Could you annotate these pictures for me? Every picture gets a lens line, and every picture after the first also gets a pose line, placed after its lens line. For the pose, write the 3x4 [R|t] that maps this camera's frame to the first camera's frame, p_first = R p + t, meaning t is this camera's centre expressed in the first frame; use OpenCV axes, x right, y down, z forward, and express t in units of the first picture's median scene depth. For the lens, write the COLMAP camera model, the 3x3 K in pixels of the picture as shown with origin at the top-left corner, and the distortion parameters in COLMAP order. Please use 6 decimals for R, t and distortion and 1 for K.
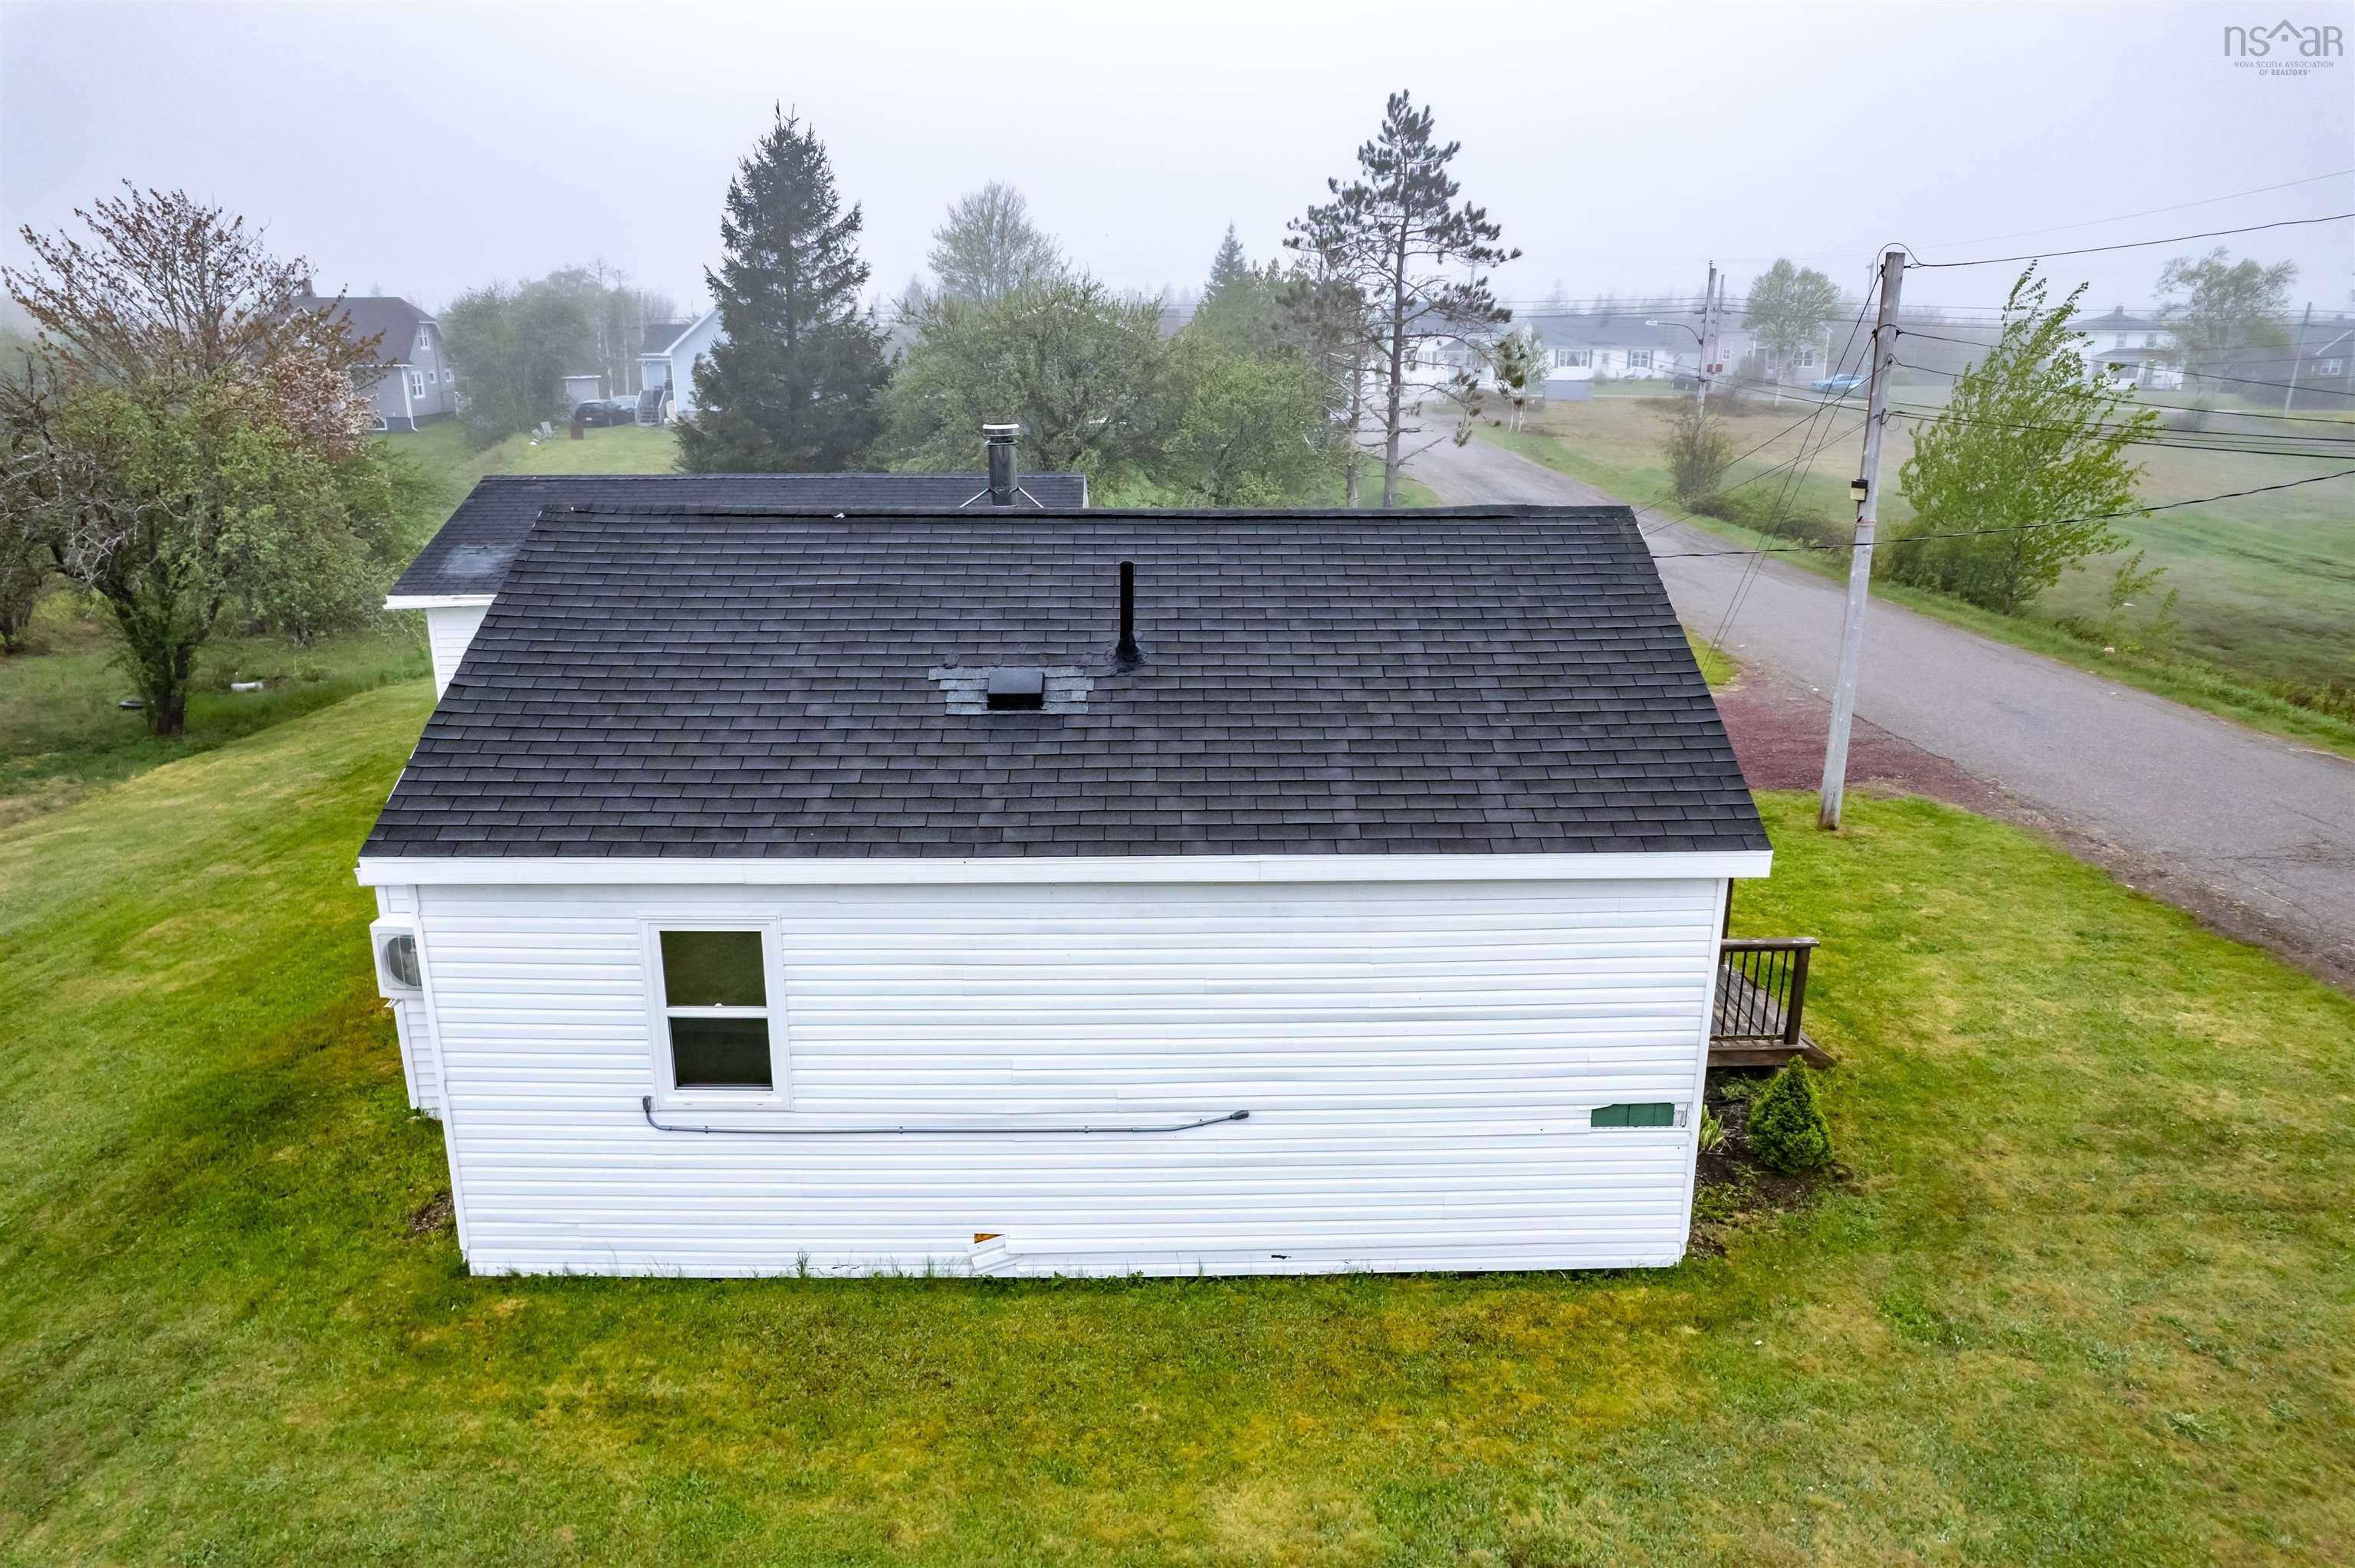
lens RADIAL K [[1492.5, 0, 1182.6], [0, 1492.5, 789.3], [0, 0, 1]] dist [-0.070280, 0.060007]
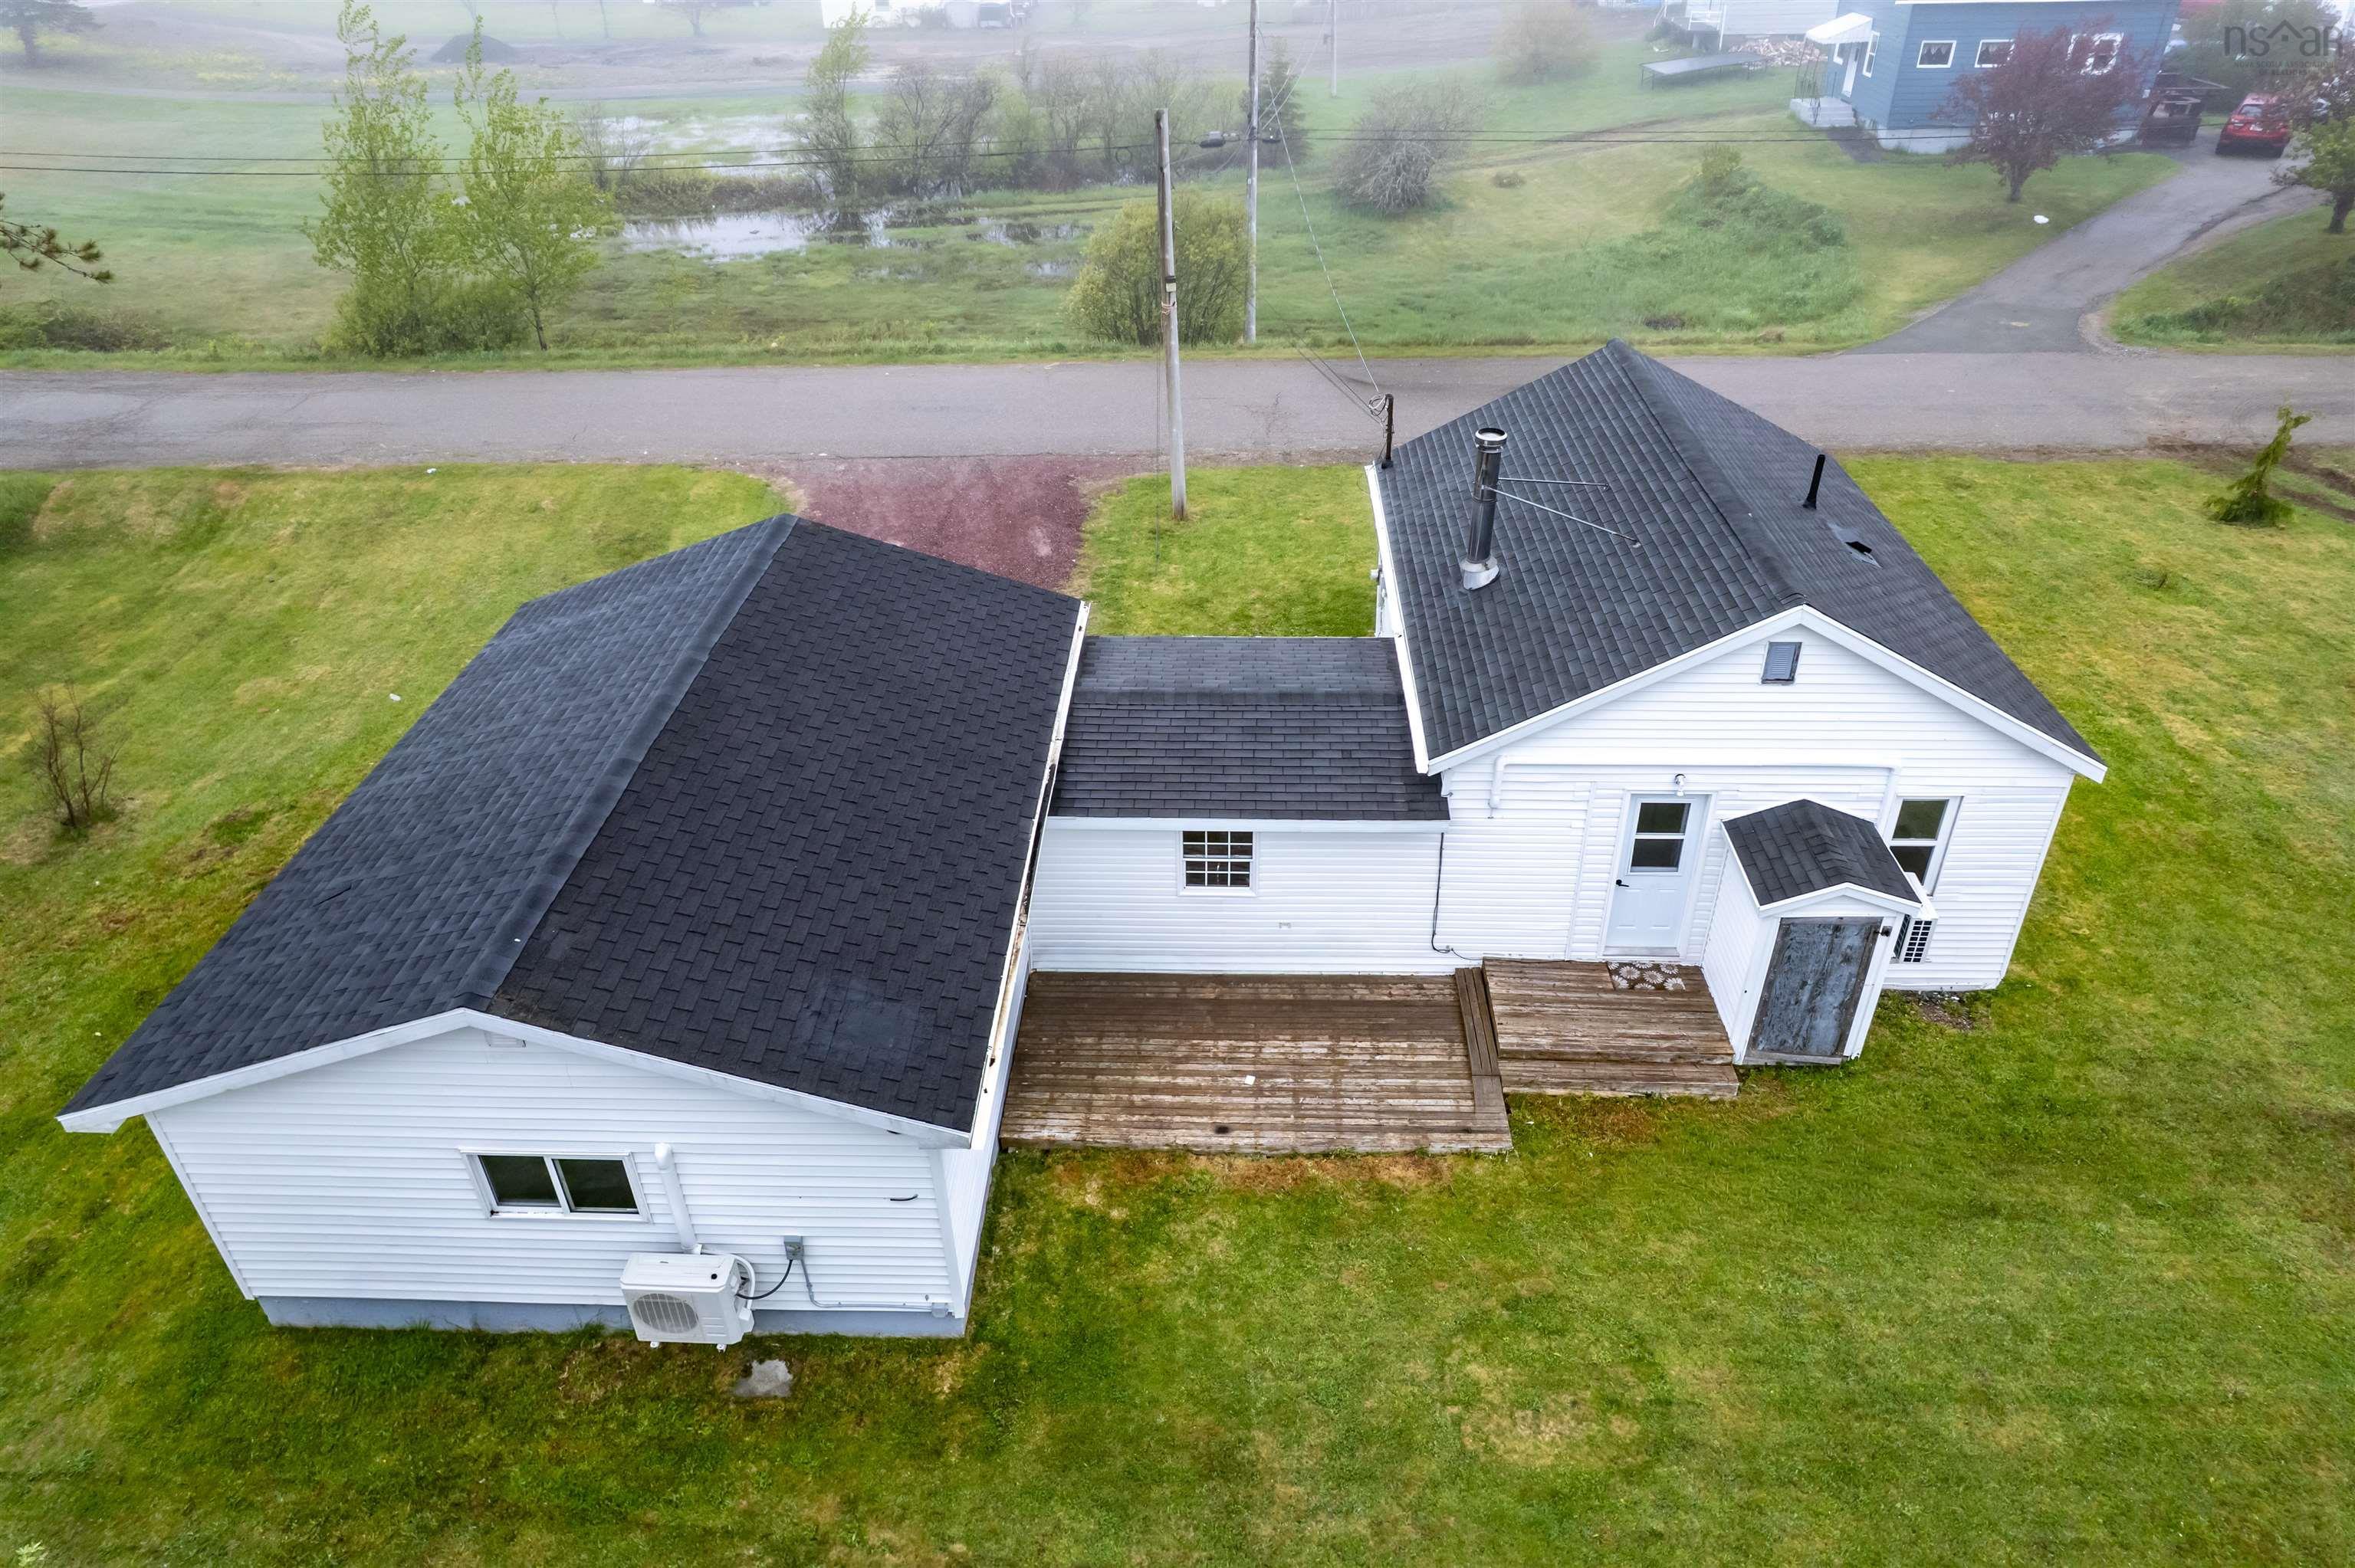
lens RADIAL K [[1492.5, 0, 1182.6], [0, 1492.5, 789.3], [0, 0, 1]] dist [-0.070280, 0.060007]
pose [[0.061573, -0.543552, 0.837114, -1.259891], [0.299808, 0.810047, 0.503924, -0.667329], [-0.952011, 0.219945, 0.212838, 1.016219]]
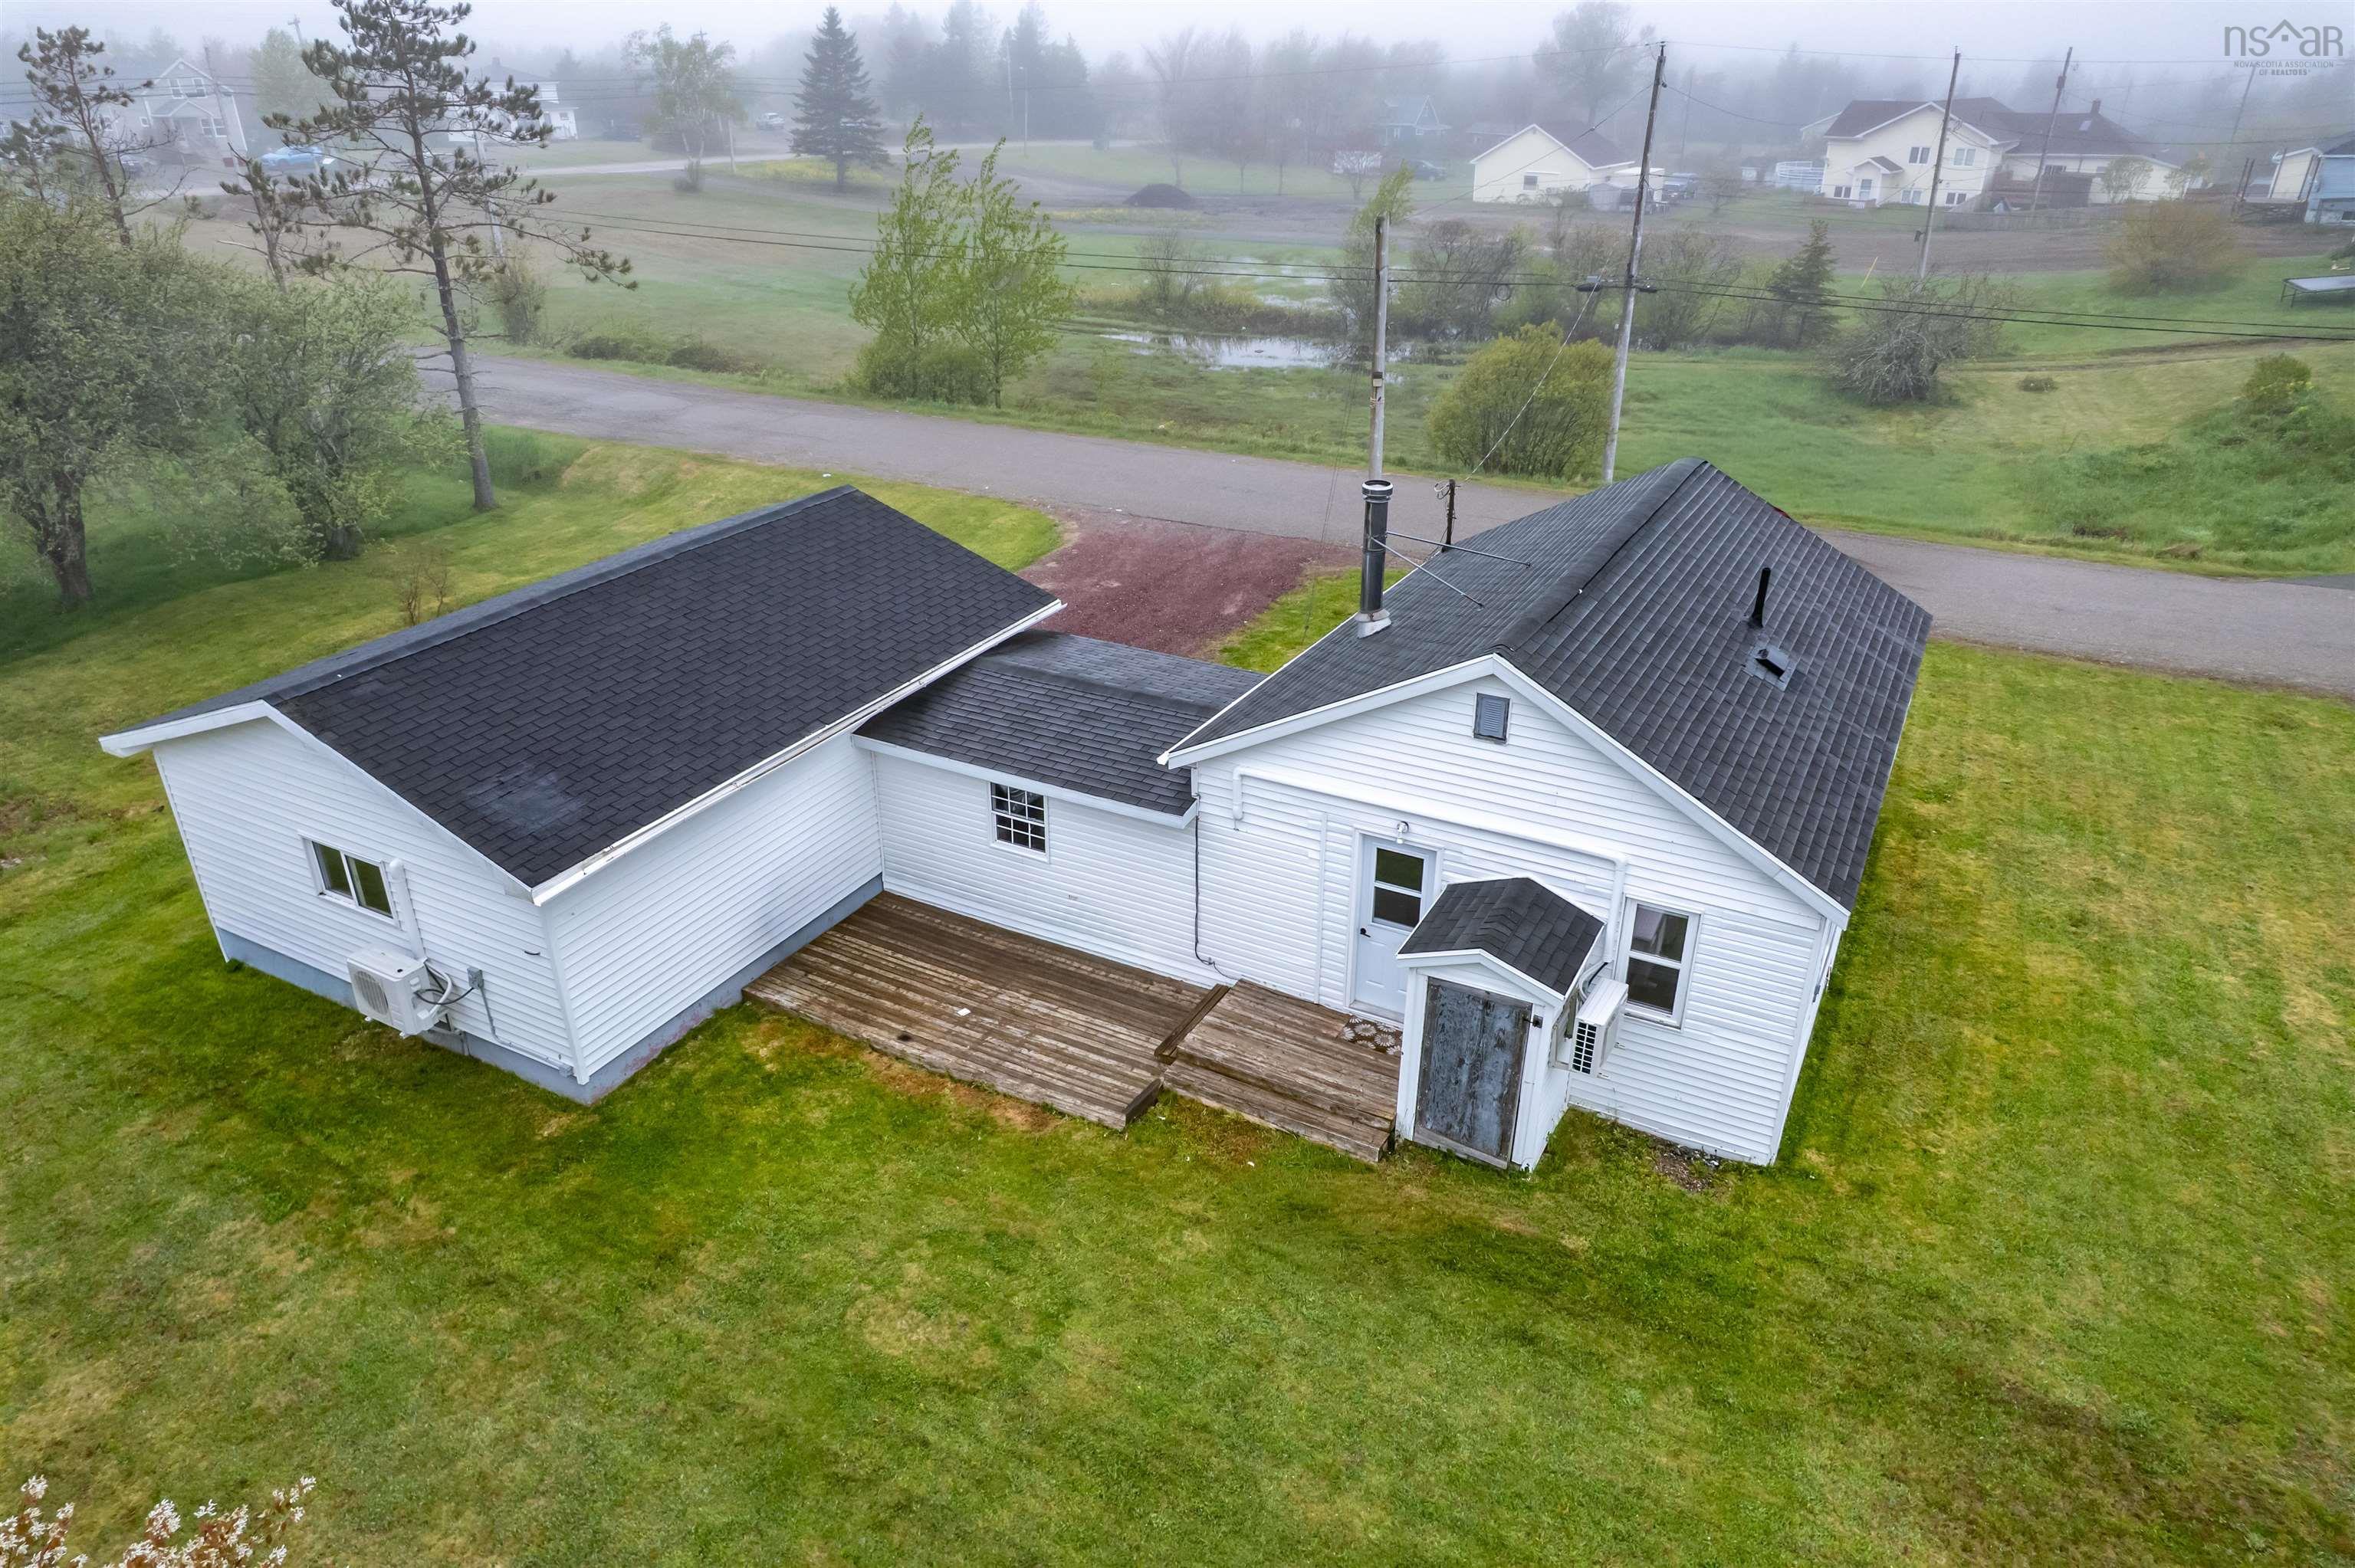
lens RADIAL K [[1492.5, 0, 1182.6], [0, 1492.5, 789.3], [0, 0, 1]] dist [-0.070280, 0.060007]
pose [[0.496509, -0.385846, 0.777561, -1.222599], [0.247551, 0.921517, 0.299208, -0.410156], [-0.831984, 0.043927, 0.553058, 0.462400]]
